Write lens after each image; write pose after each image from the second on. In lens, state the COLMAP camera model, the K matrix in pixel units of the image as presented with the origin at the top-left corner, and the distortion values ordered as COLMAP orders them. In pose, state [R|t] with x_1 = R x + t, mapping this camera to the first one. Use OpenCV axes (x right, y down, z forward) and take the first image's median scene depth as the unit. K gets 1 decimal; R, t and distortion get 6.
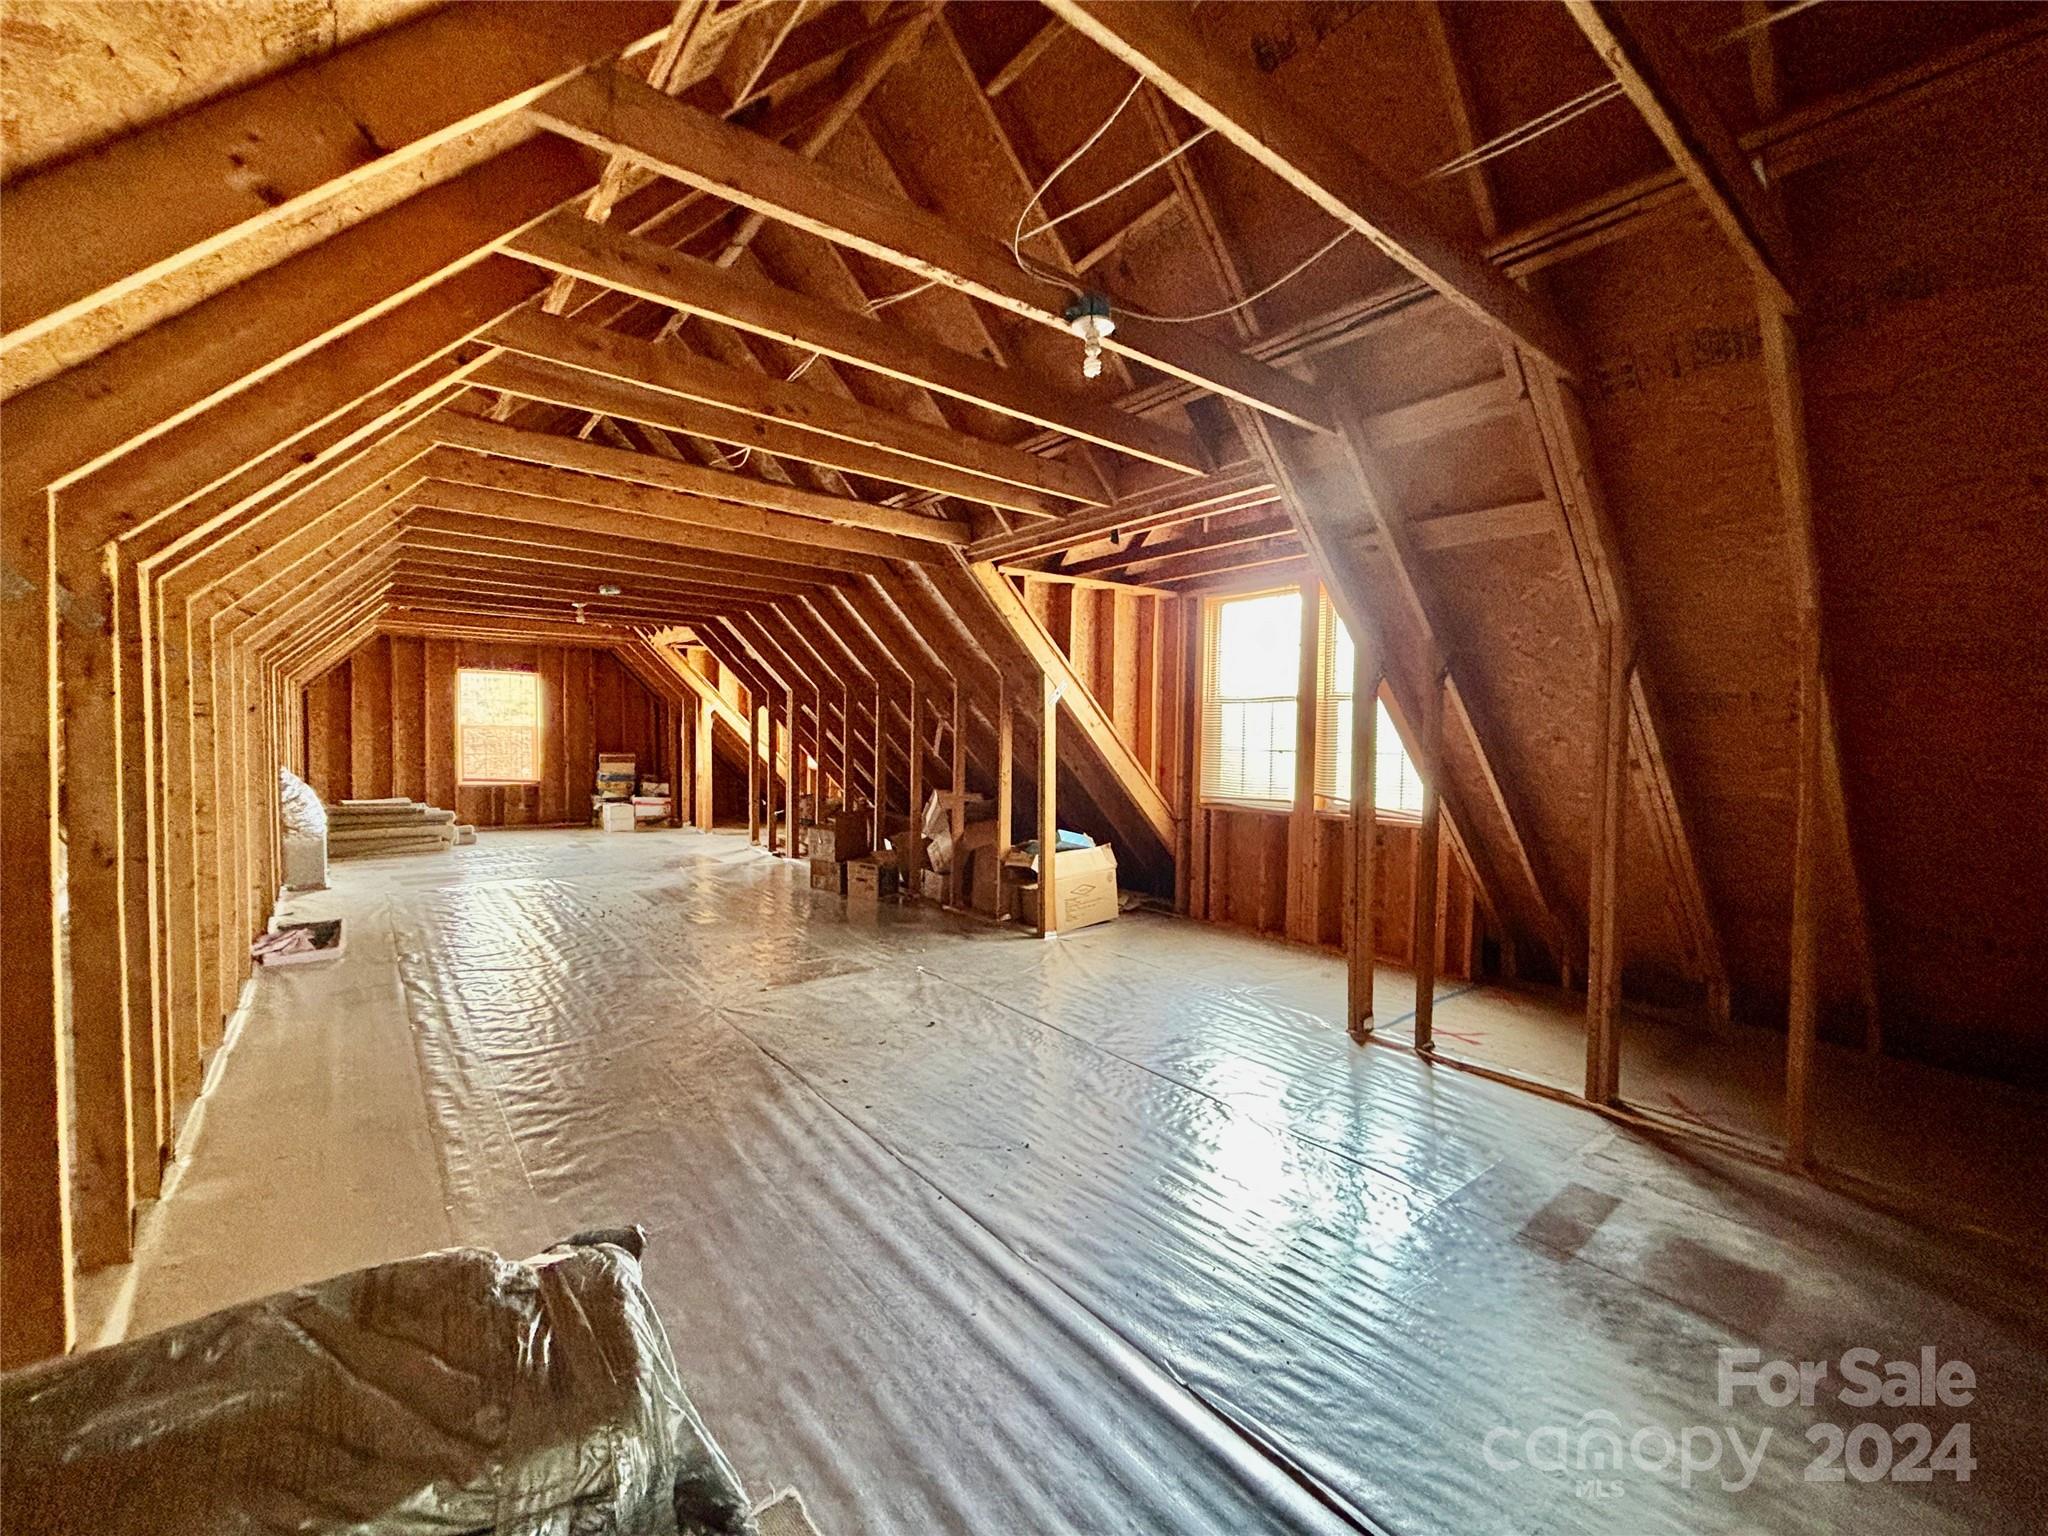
lens RADIAL K [[834.3, 0, 1022.1], [0, 834.3, 765.1], [0, 0, 1]] dist [0.011368, -0.003428]
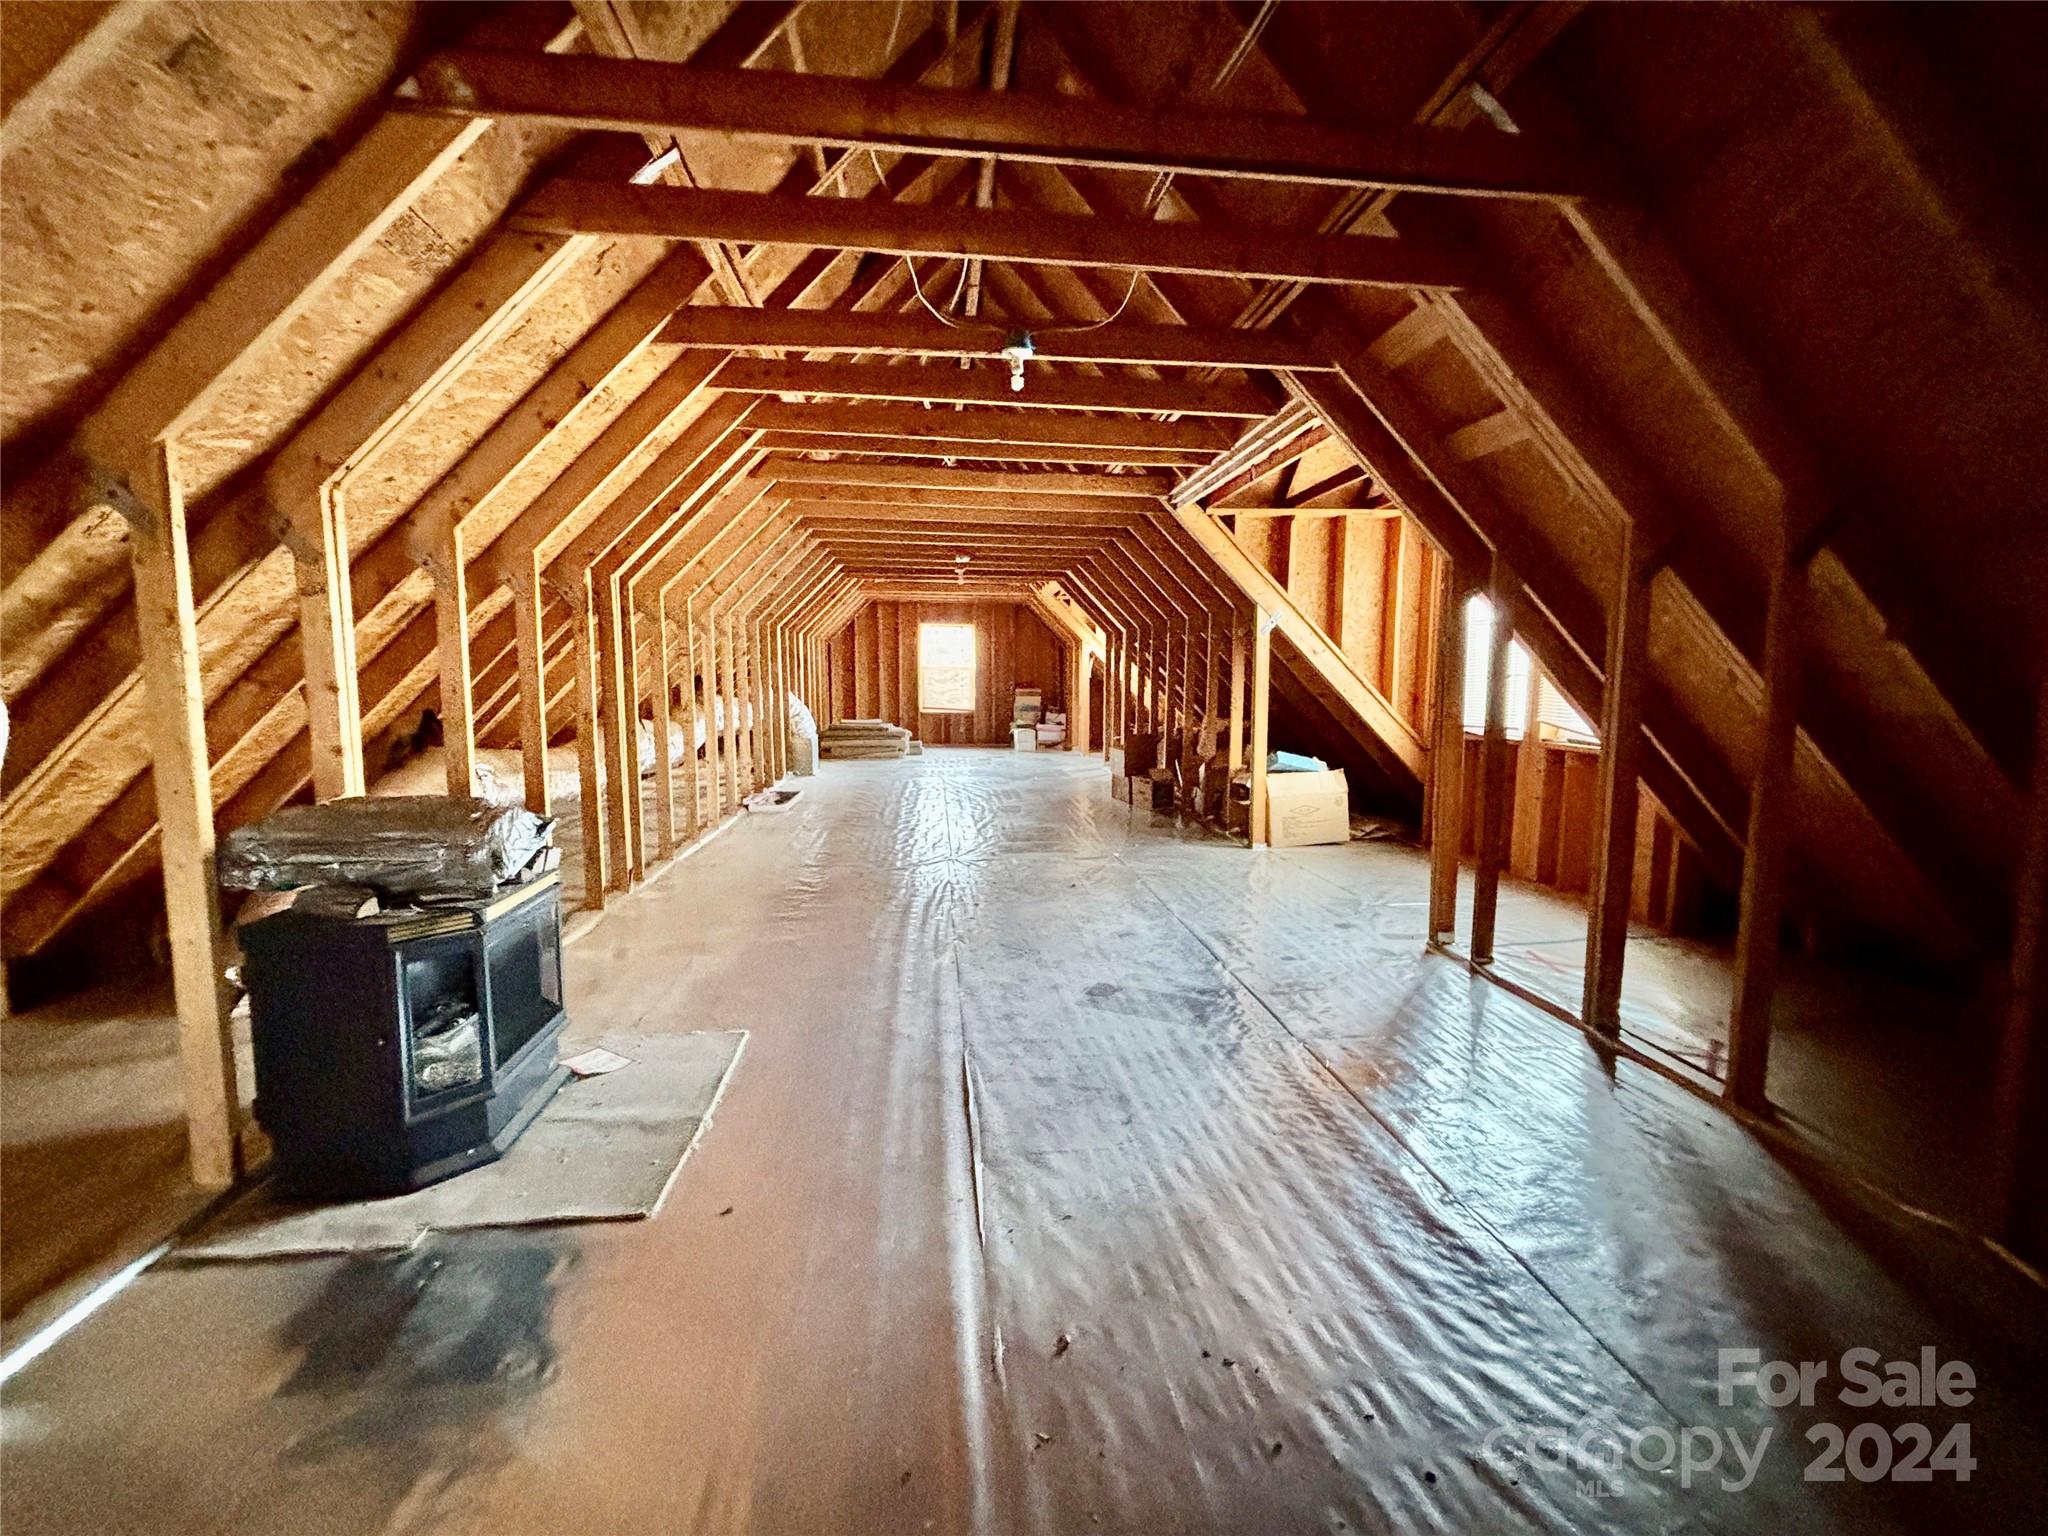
lens RADIAL K [[834.3, 0, 1027.1], [0, 834.3, 762.7], [0, 0, 1]] dist [0.011368, -0.003428]
pose [[0.847545, 0.046111, -0.528717, 0.244312], [-0.012043, 0.997633, 0.067701, 0.017304], [0.530587, -0.051013, 0.846094, -0.055297]]
